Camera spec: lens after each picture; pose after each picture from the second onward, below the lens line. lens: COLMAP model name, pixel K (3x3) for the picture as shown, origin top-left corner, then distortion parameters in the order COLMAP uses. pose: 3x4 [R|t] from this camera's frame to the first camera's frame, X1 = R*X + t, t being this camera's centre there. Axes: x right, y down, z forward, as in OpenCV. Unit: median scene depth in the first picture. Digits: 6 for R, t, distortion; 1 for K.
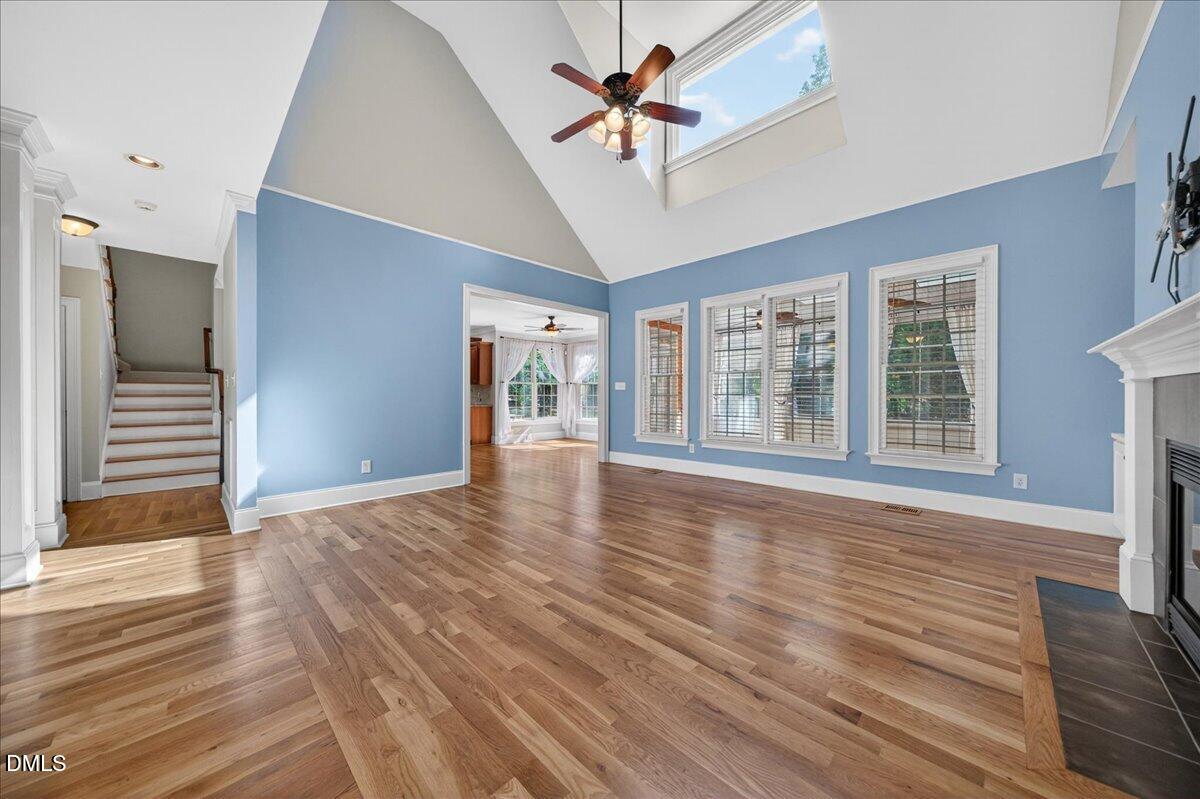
lens RADIAL K [[412.0, 0, 601.2], [0, 412.0, 398.8], [0, 0, 1]] dist [-0.000132, -0.000010]
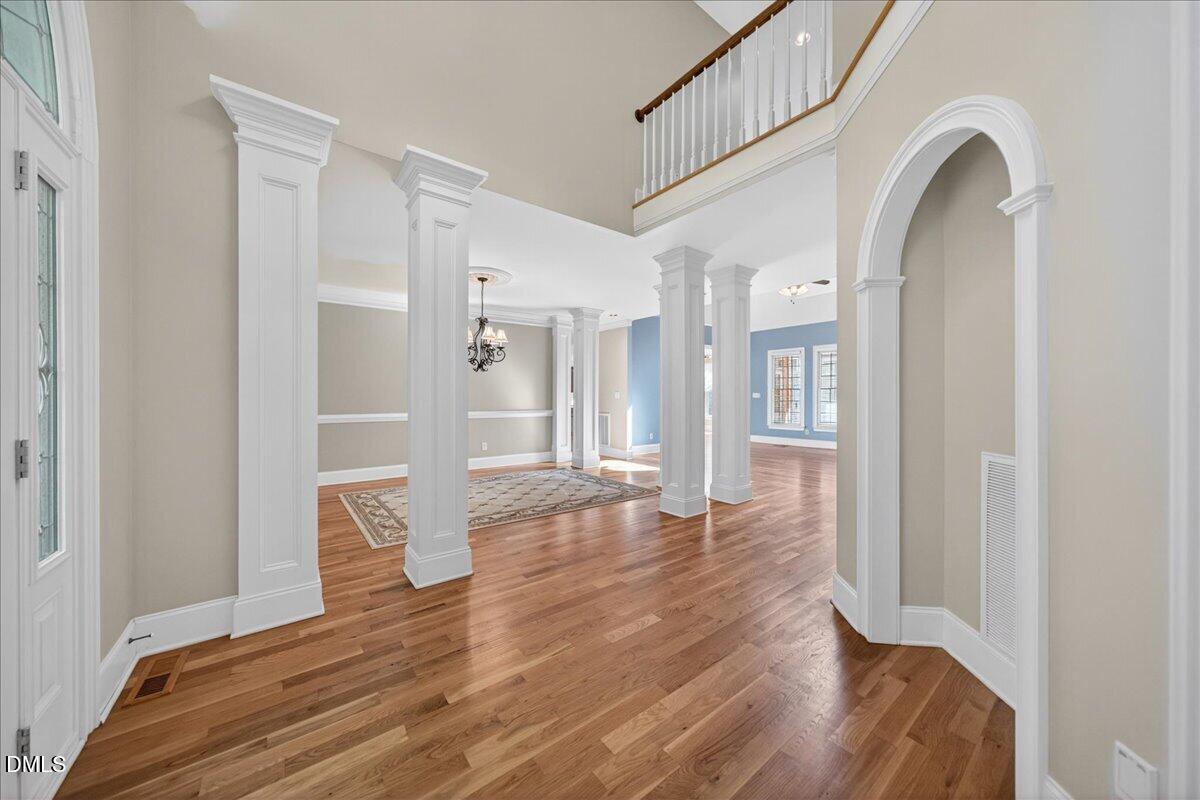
lens RADIAL K [[412.0, 0, 599.6], [0, 412.0, 398.7], [0, 0, 1]] dist [-0.000132, -0.000010]
pose [[0.990831, 0.000141, -0.135105, -0.404325], [-0.000403, 0.999998, -0.001912, -0.016191], [0.135105, 0.001948, 0.990829, -0.822560]]
